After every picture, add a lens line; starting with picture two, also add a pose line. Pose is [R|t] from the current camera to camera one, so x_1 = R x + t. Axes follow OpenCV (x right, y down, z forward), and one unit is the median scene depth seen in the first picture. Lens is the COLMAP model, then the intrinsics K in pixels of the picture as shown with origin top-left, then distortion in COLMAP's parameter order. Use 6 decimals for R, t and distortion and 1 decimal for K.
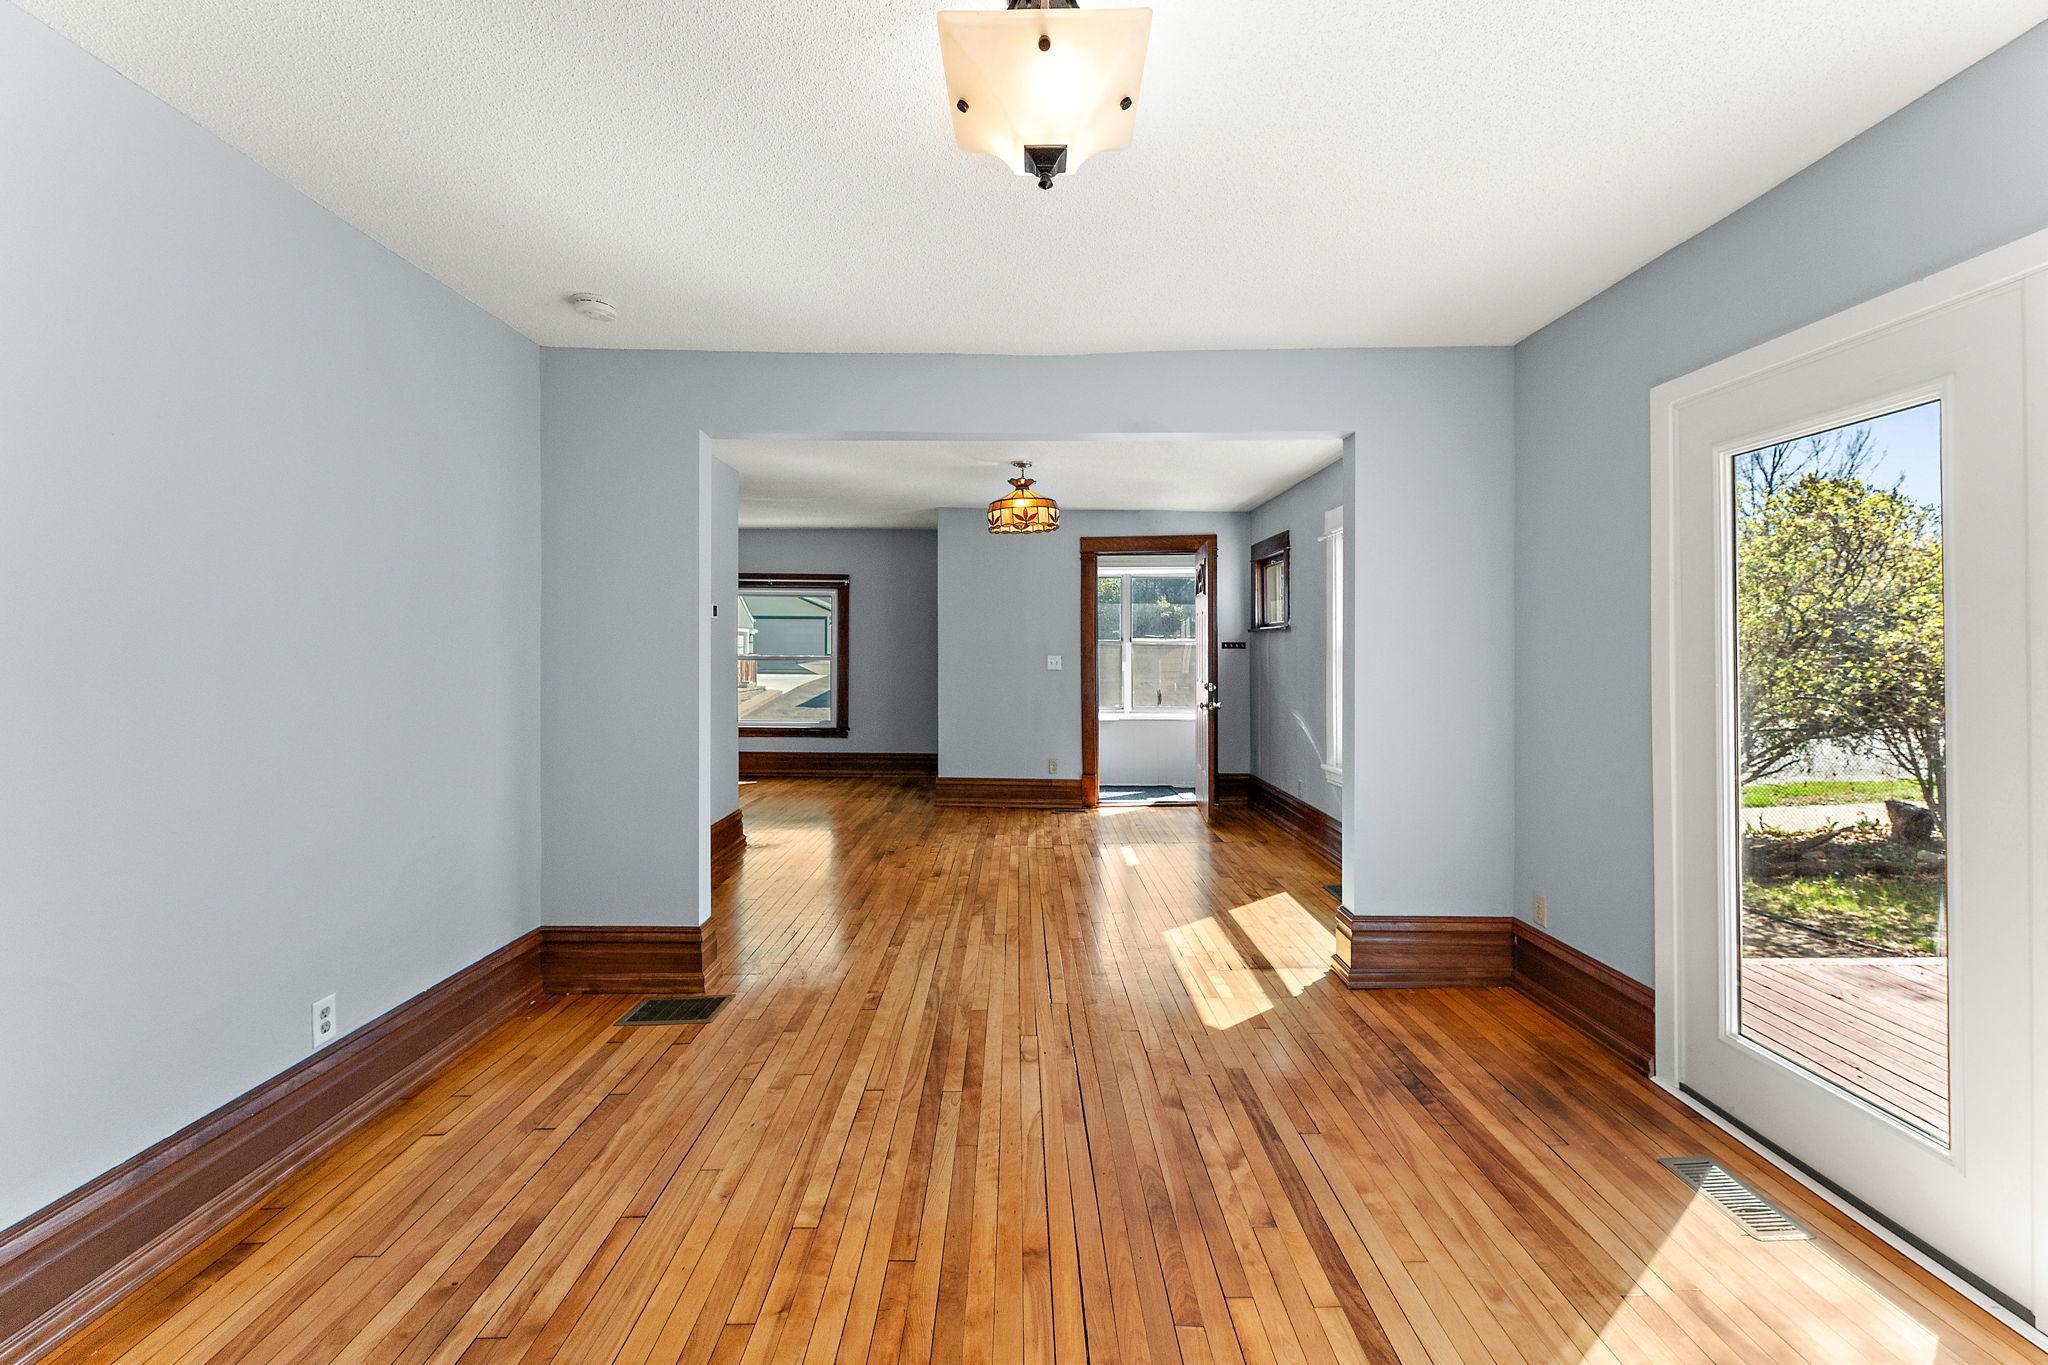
lens RADIAL K [[818.9, 0, 1029.2], [0, 818.9, 645.1], [0, 0, 1]] dist [-0.002353, -0.000341]
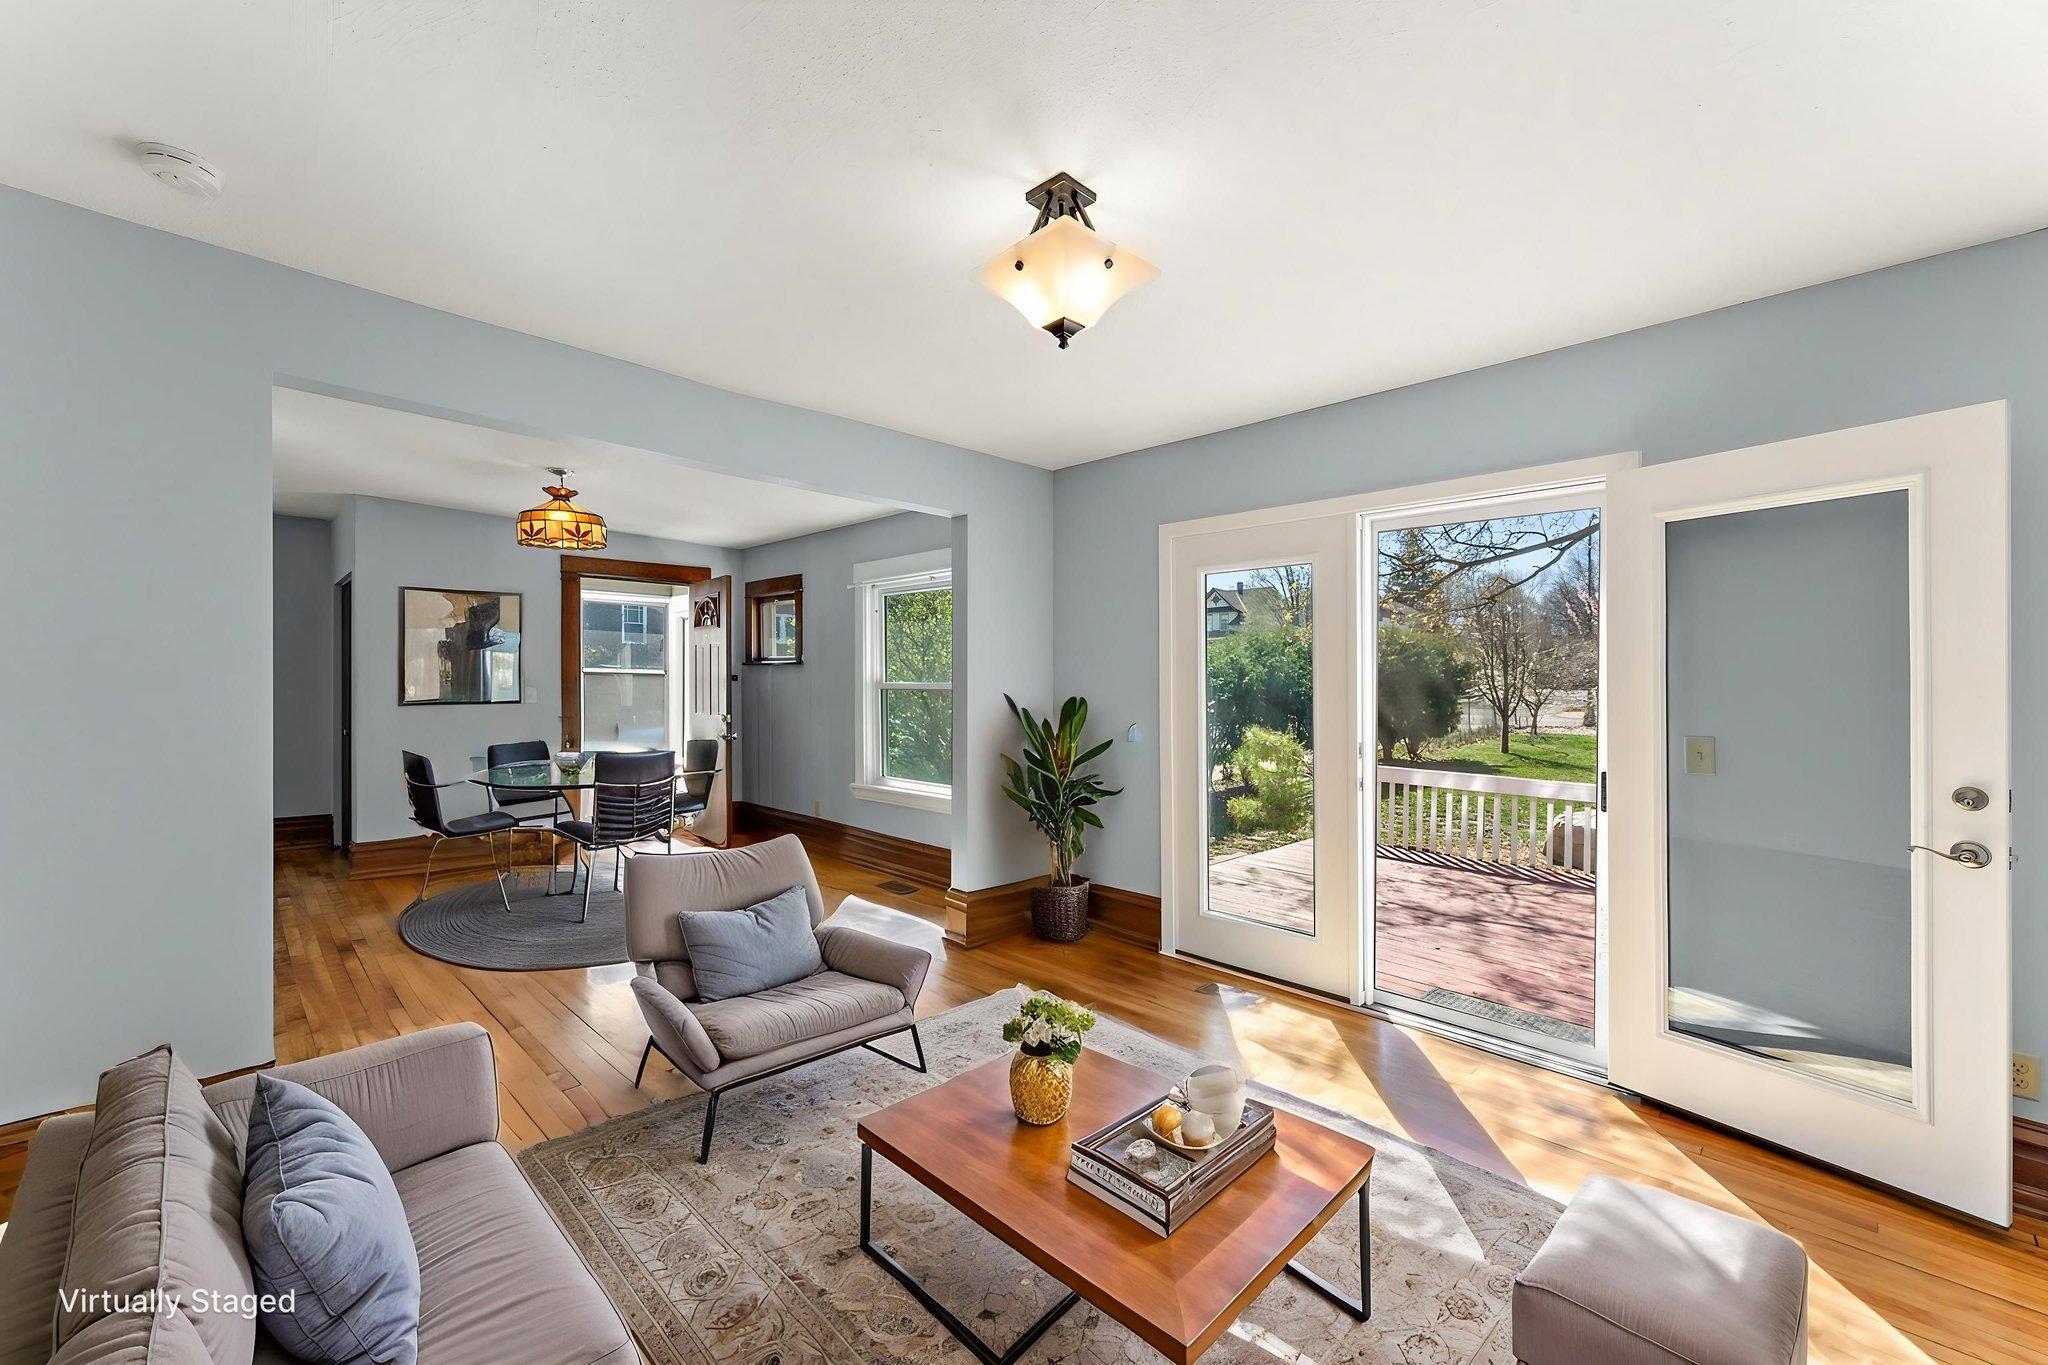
lens RADIAL K [[815.6, 0, 1018.0], [0, 815.6, 686.3], [0, 0, 1]] dist [0.000306, 0.000088]
pose [[0.720472, 0.006106, 0.693457, -0.275712], [-0.014926, 0.999866, 0.006702, -0.001985], [-0.693324, -0.015179, 0.720466, 0.018049]]
